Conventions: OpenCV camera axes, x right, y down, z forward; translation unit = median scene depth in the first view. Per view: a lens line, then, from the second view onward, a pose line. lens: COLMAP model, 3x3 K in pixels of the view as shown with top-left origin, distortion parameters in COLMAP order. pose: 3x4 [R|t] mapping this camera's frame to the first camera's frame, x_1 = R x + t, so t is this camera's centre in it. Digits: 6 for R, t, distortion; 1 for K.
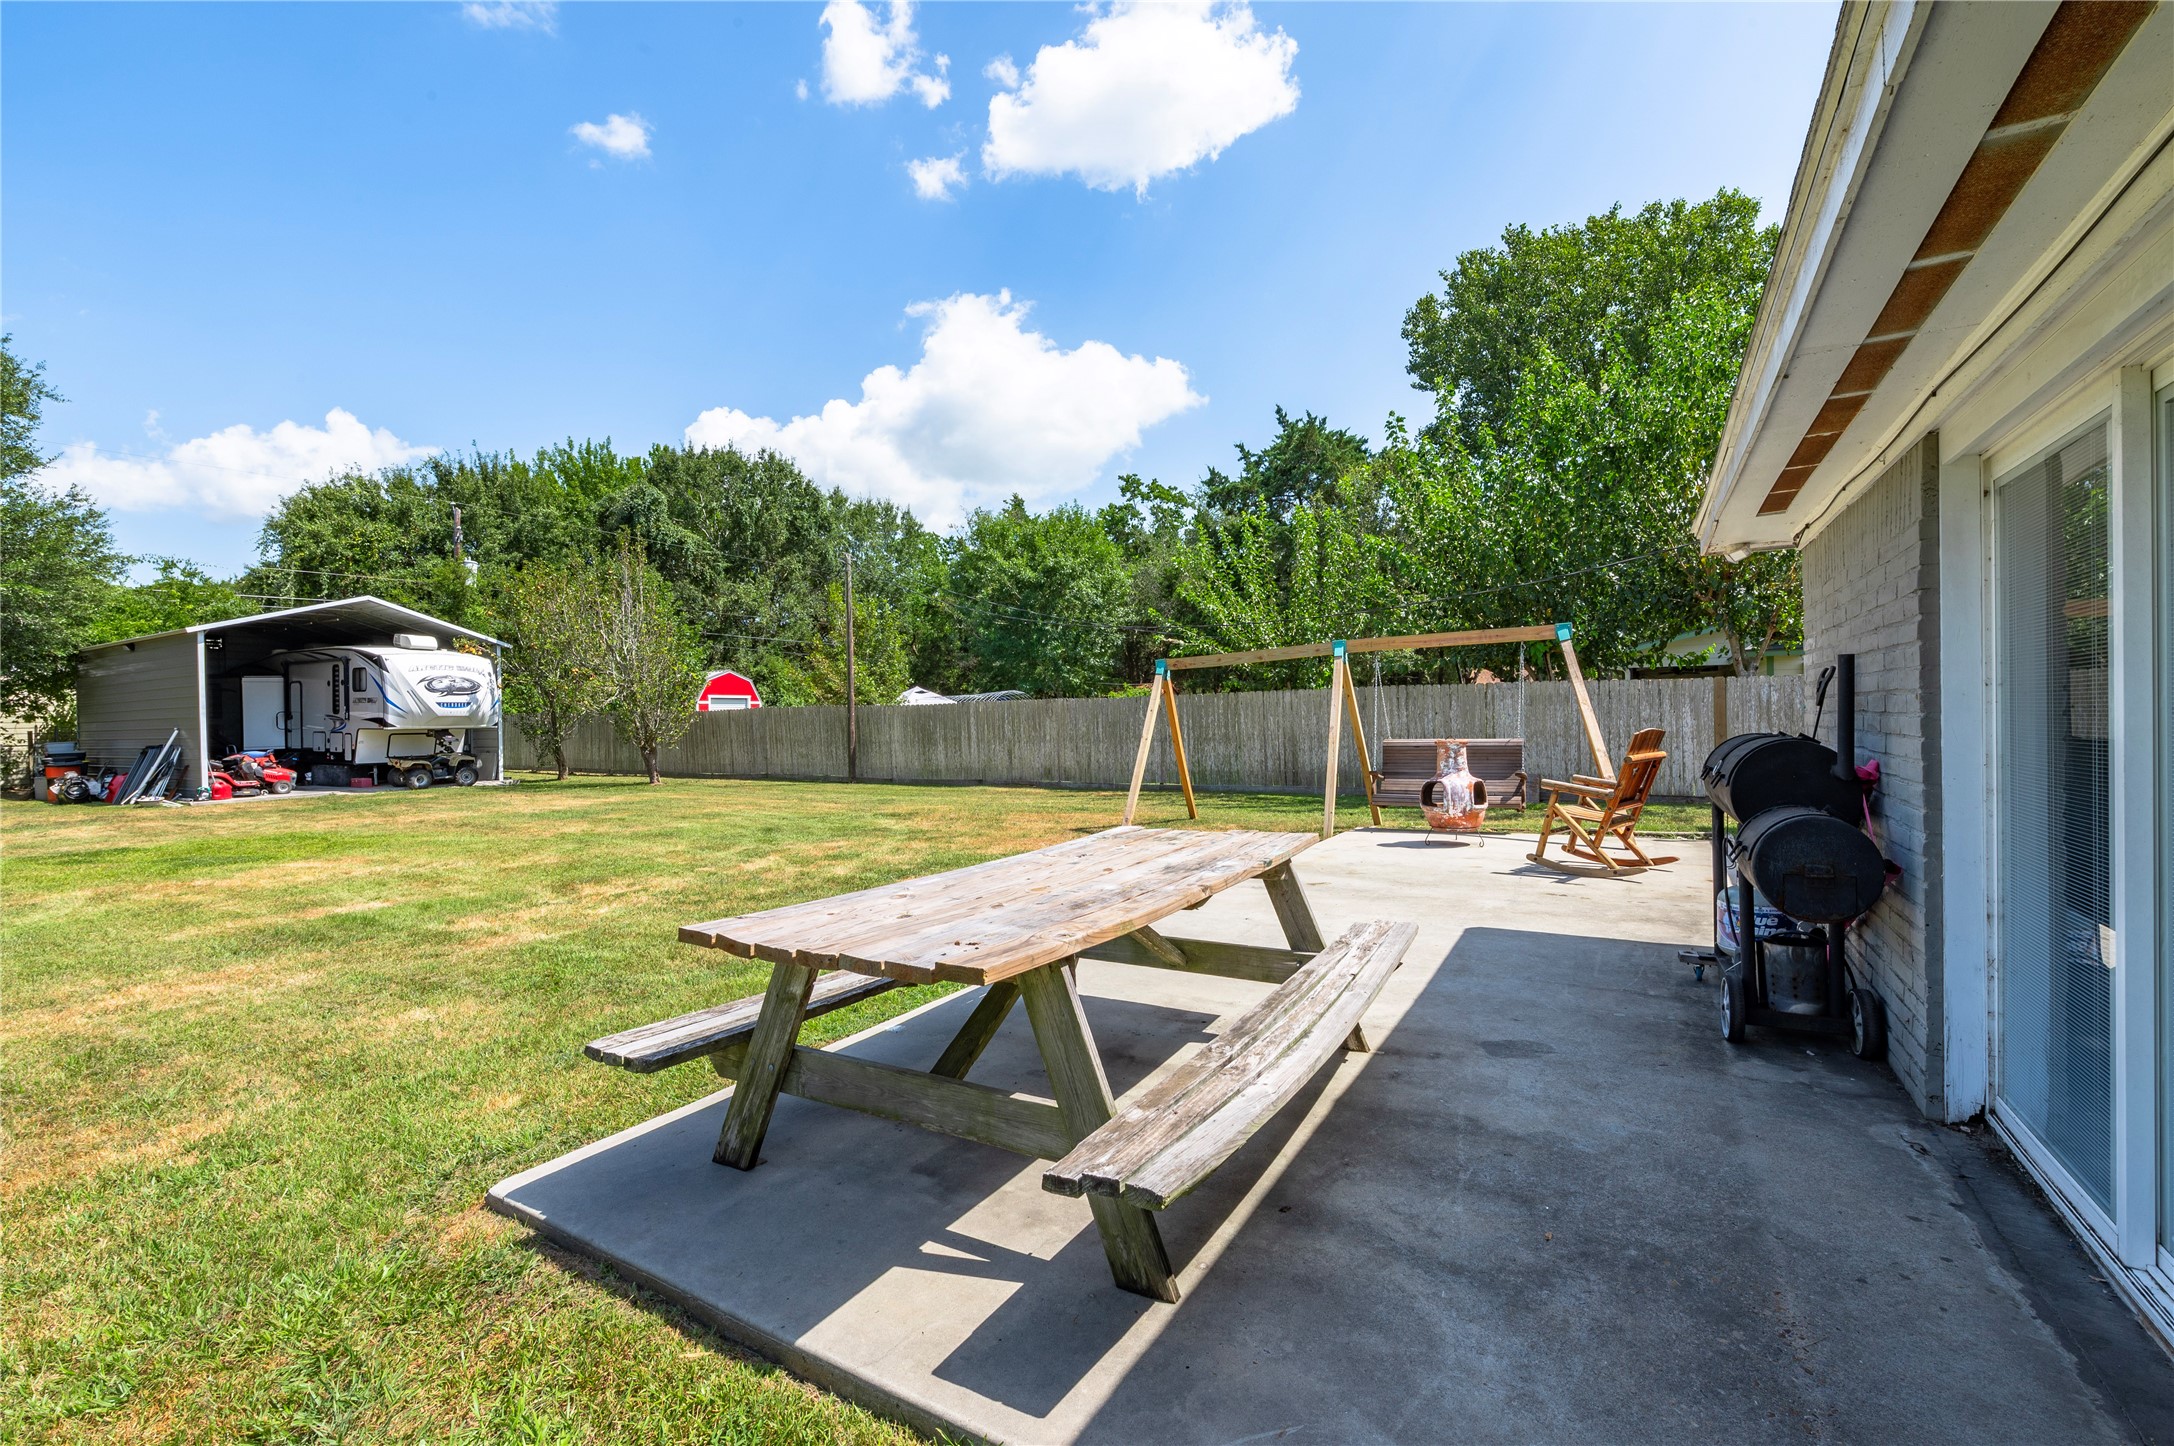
lens RADIAL K [[929.1, 0, 1097.7], [0, 929.1, 717.7], [0, 0, 1]] dist [-0.001247, -0.002163]
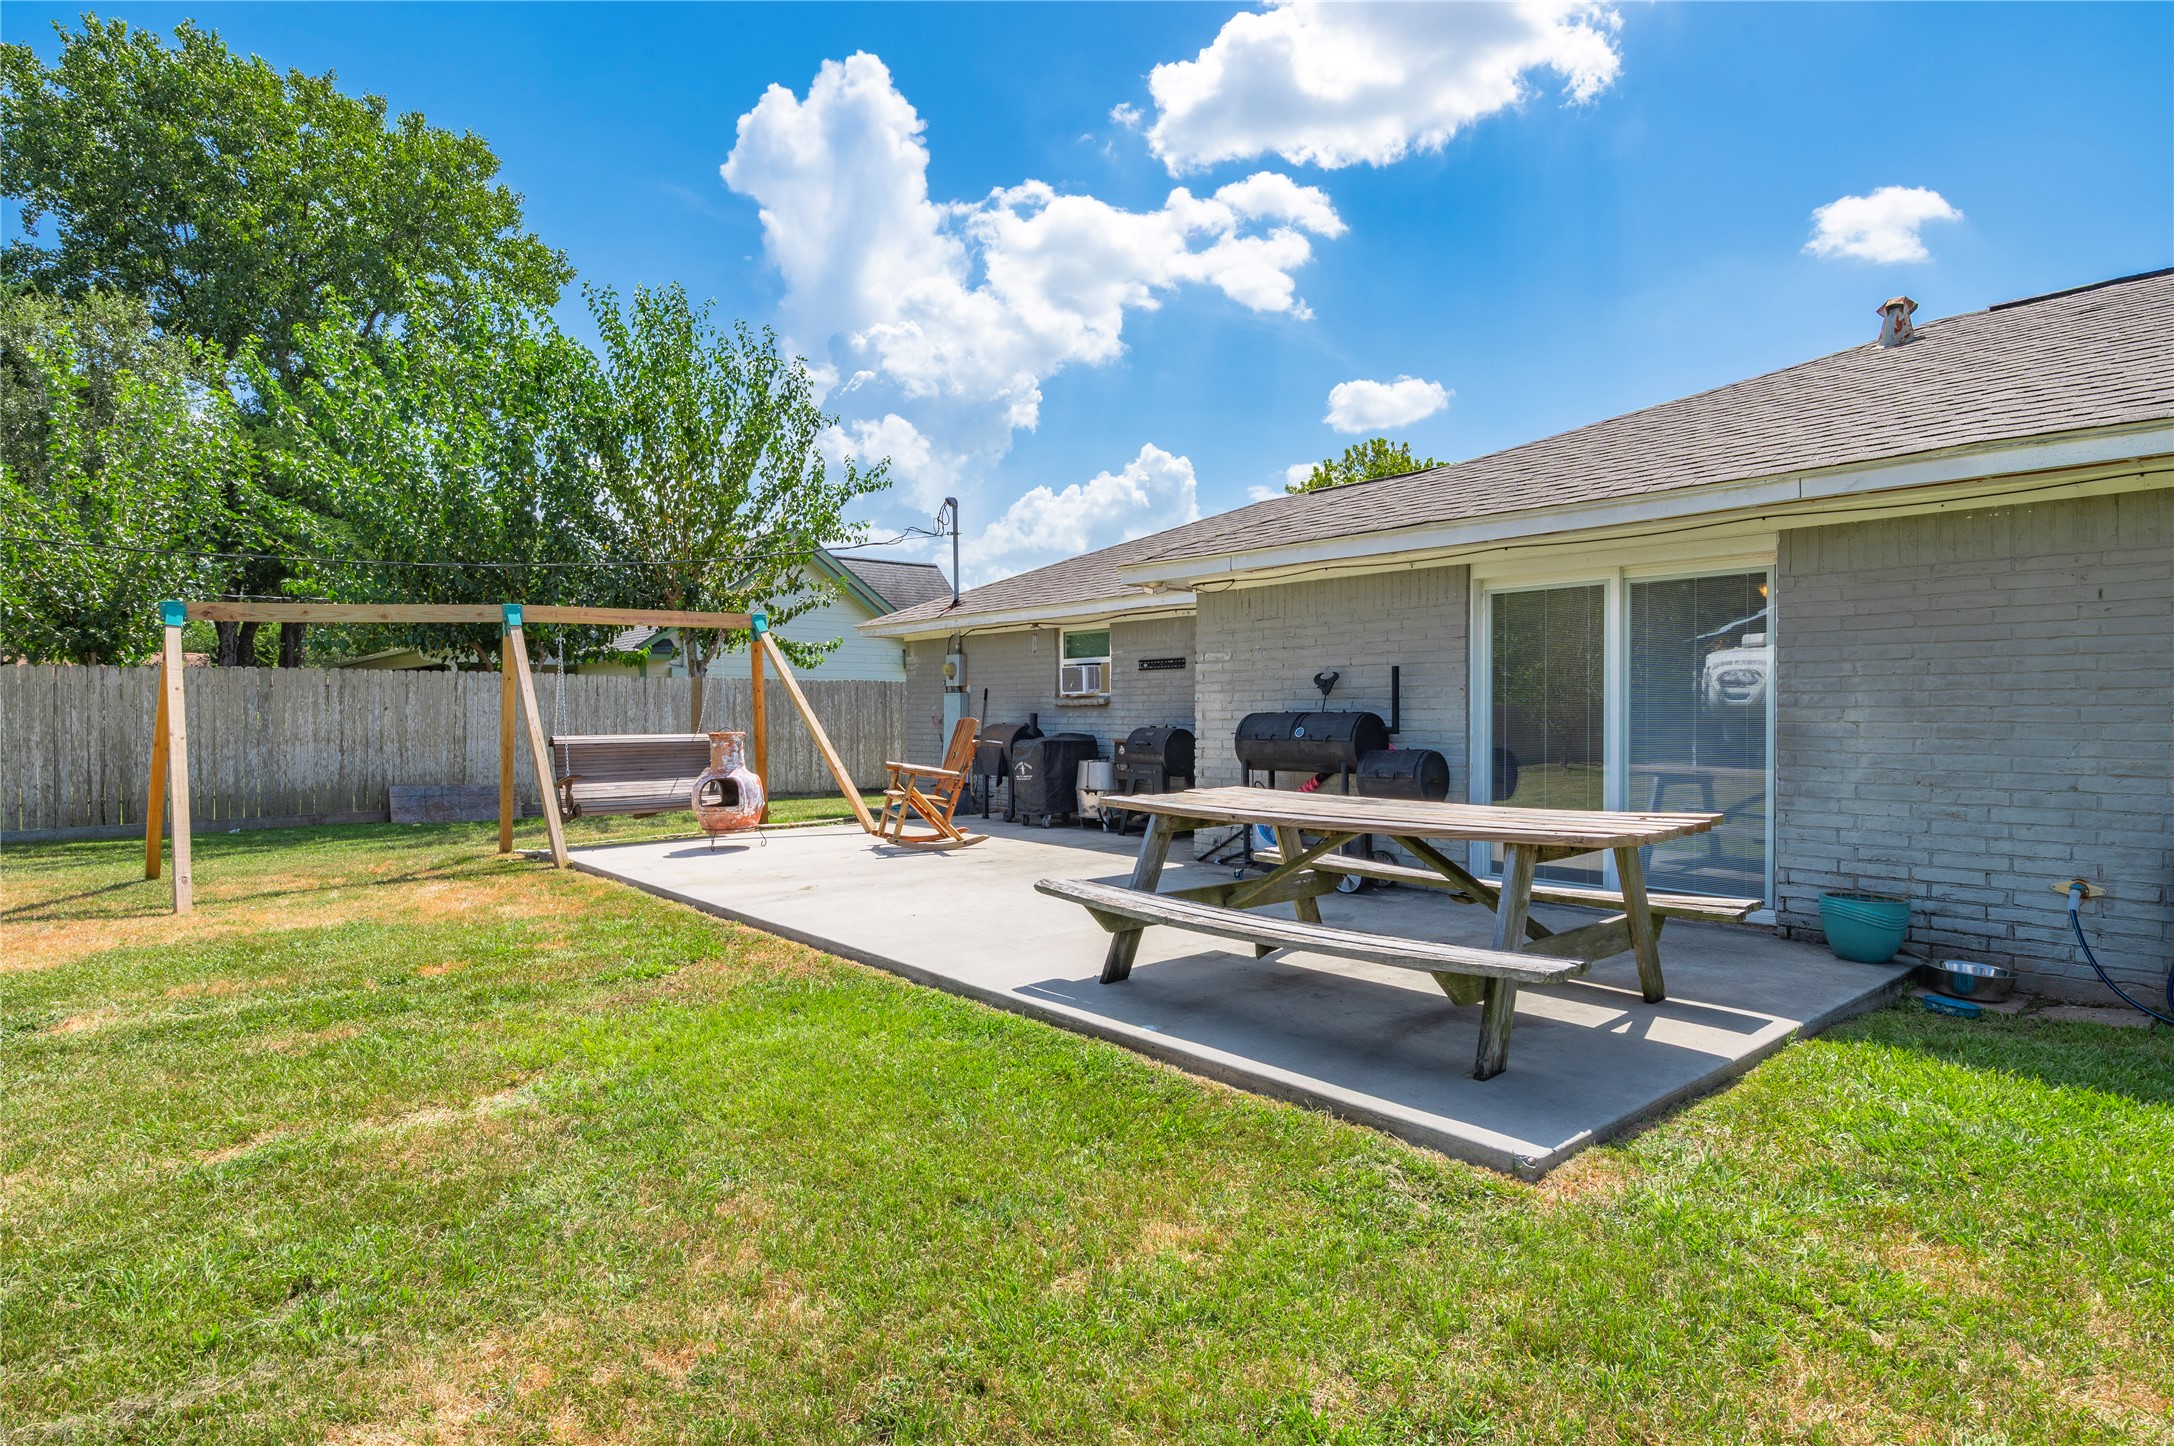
lens RADIAL K [[1136.6, 0, 1088.7], [0, 1136.6, 728.8], [0, 0, 1]] dist [-0.009023, 0.001676]
pose [[0.322141, 0.003421, 0.946686, -0.561839], [-0.000965, 0.999994, -0.003285, 0.024690], [-0.946691, 0.000145, 0.322142, 0.316160]]
